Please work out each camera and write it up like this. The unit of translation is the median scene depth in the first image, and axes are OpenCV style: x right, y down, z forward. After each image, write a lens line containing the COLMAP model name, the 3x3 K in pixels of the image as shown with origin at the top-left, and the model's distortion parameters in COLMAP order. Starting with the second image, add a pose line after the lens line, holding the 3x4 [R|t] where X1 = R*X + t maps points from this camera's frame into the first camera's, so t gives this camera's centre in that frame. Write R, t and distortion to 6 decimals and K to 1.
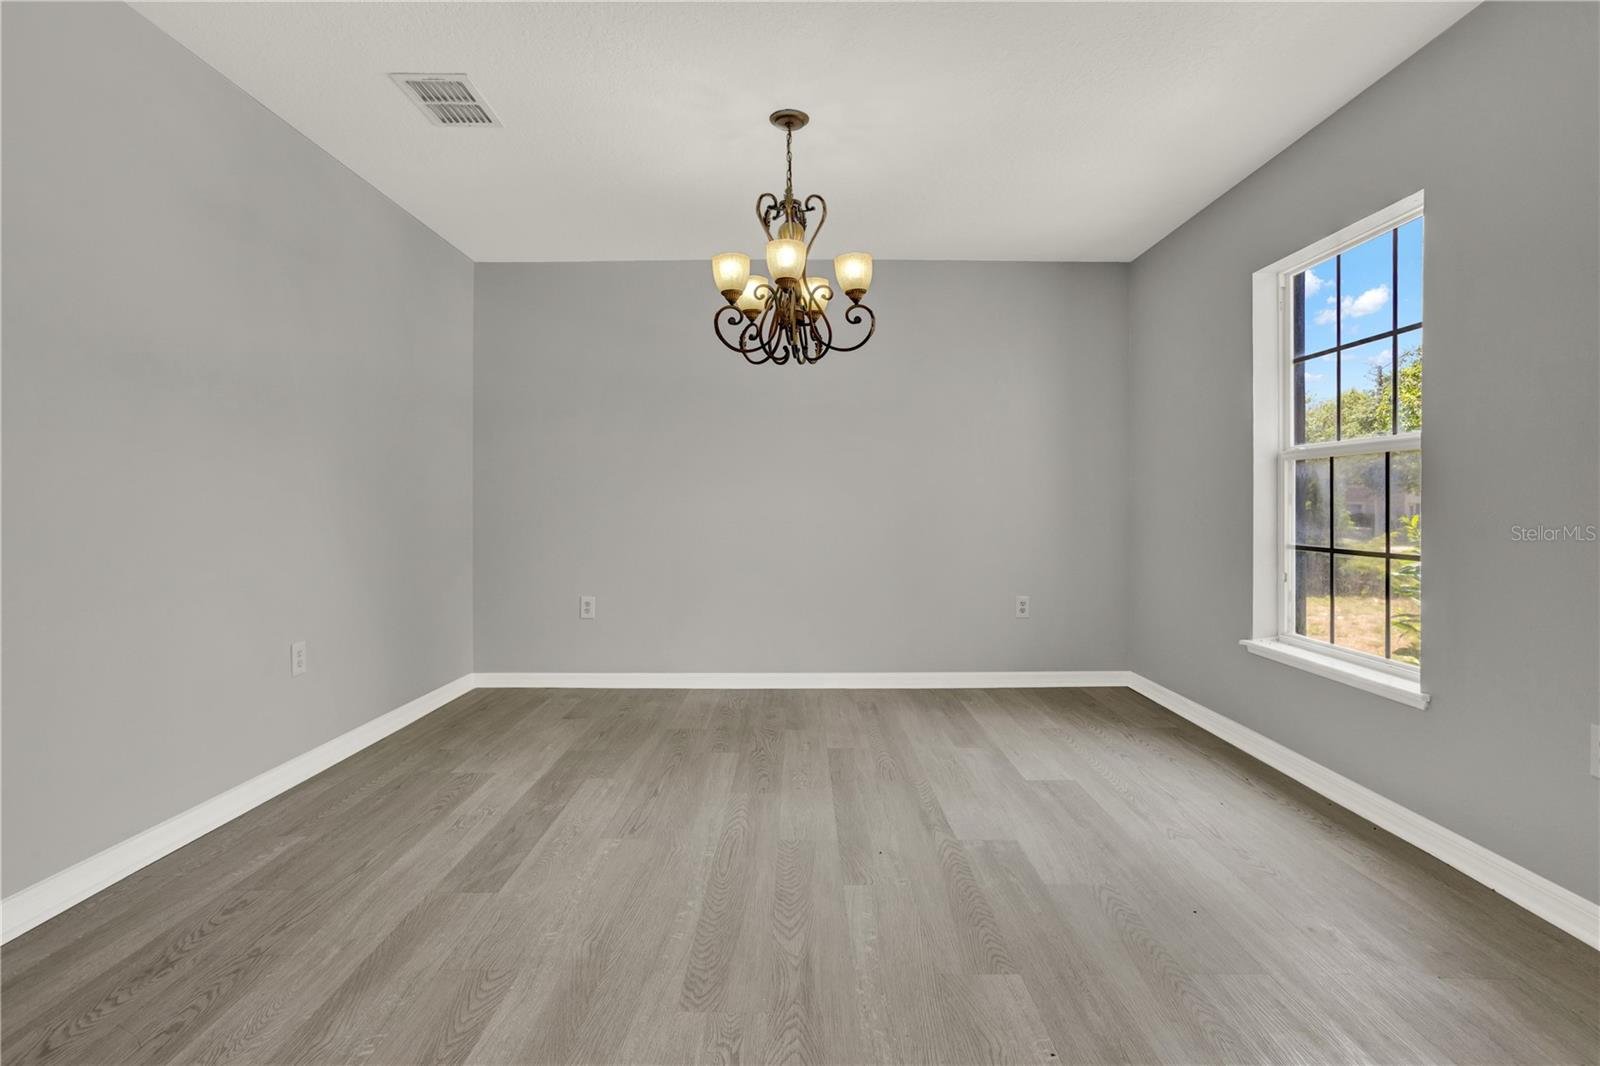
lens RADIAL K [[764.2, 0, 794.6], [0, 764.2, 518.8], [0, 0, 1]] dist [-0.055911, 0.031546]
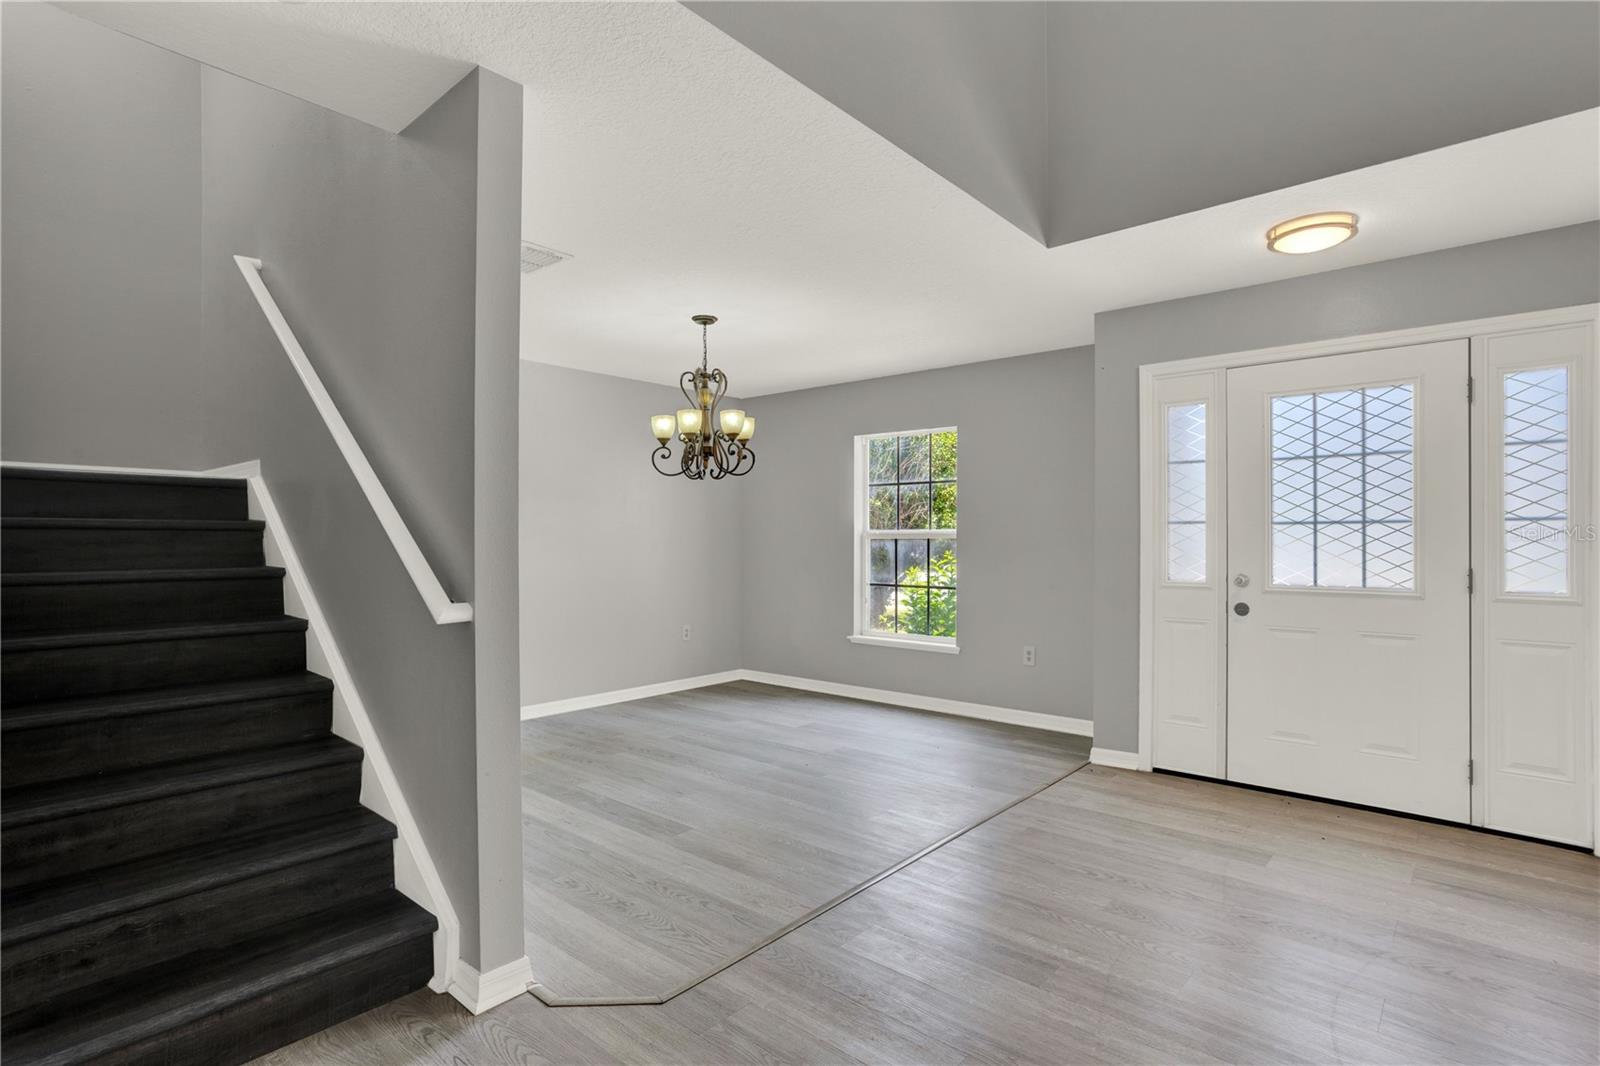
lens RADIAL K [[796.3, 0, 794.2], [0, 796.3, 538.7], [0, 0, 1]] dist [-0.062973, 0.040756]
pose [[0.650369, 0.001509, 0.759617, -1.104444], [0.005303, 0.999965, -0.006526, -0.072652], [-0.759600, 0.008273, 0.650338, -0.177912]]
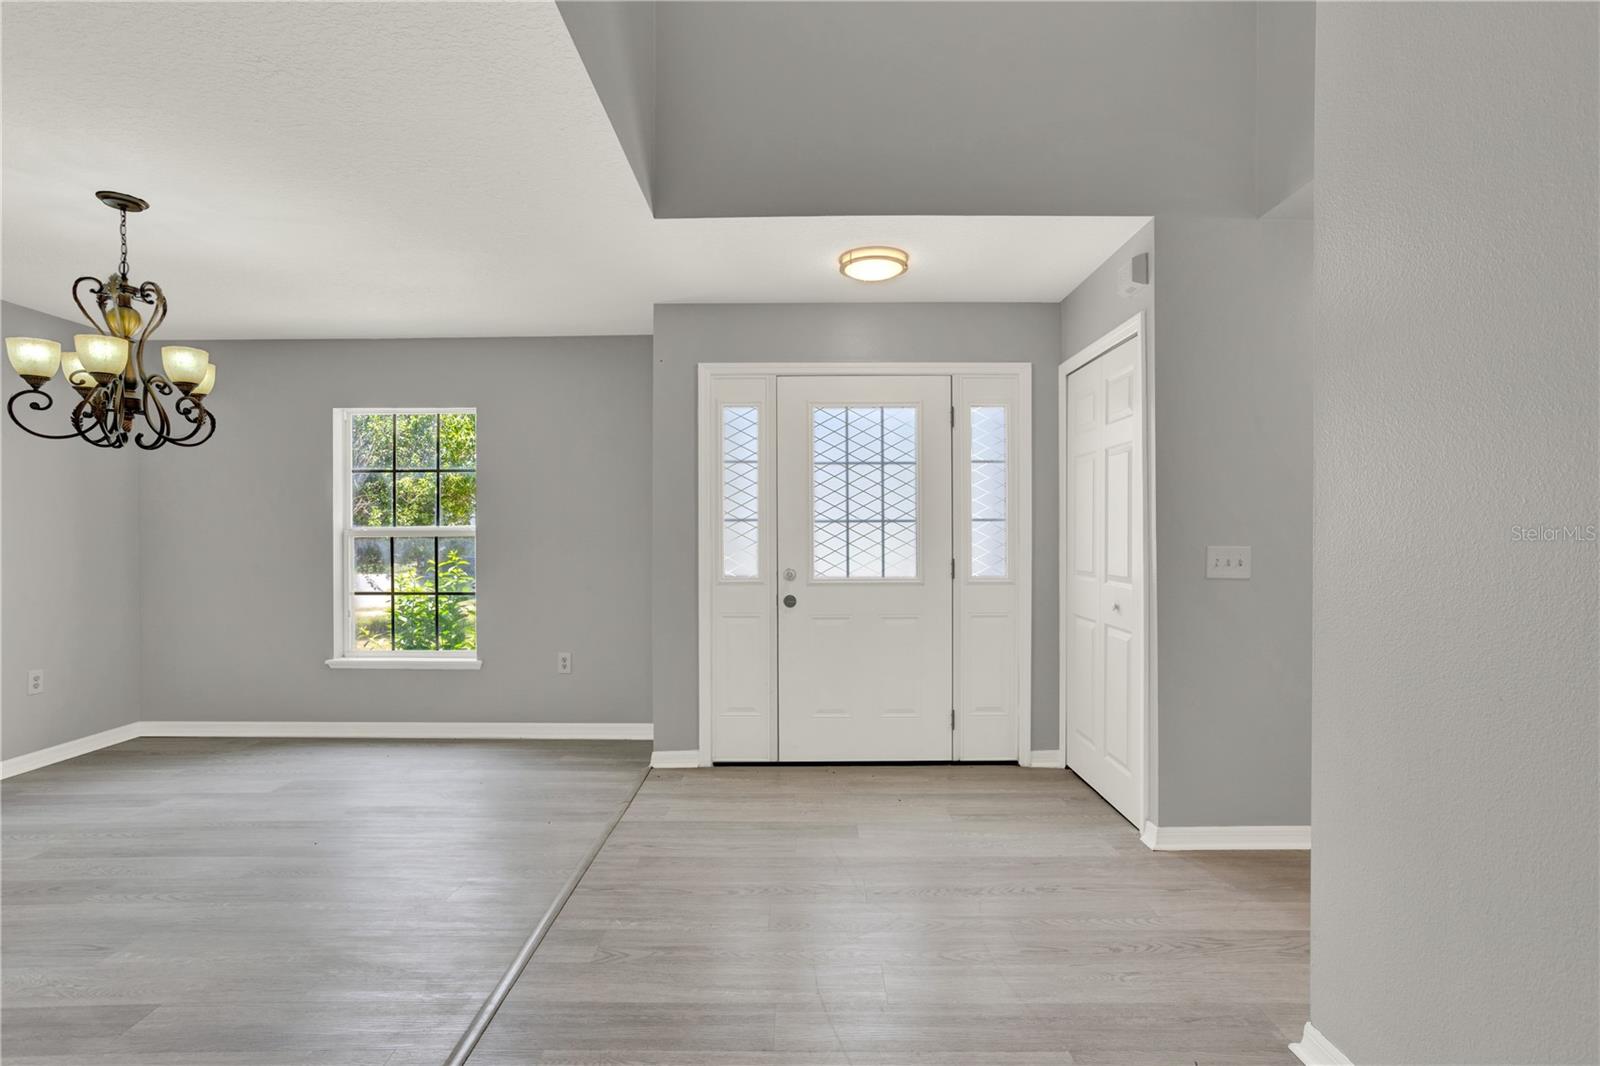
lens RADIAL K [[778.7, 0, 800.9], [0, 778.7, 538.6], [0, 0, 1]] dist [-0.059302, 0.038179]
pose [[-0.009739, -0.003233, 0.999947, -1.018798], [0.012083, 0.999921, 0.003350, -0.076735], [-0.999880, 0.012115, -0.009699, 0.119506]]
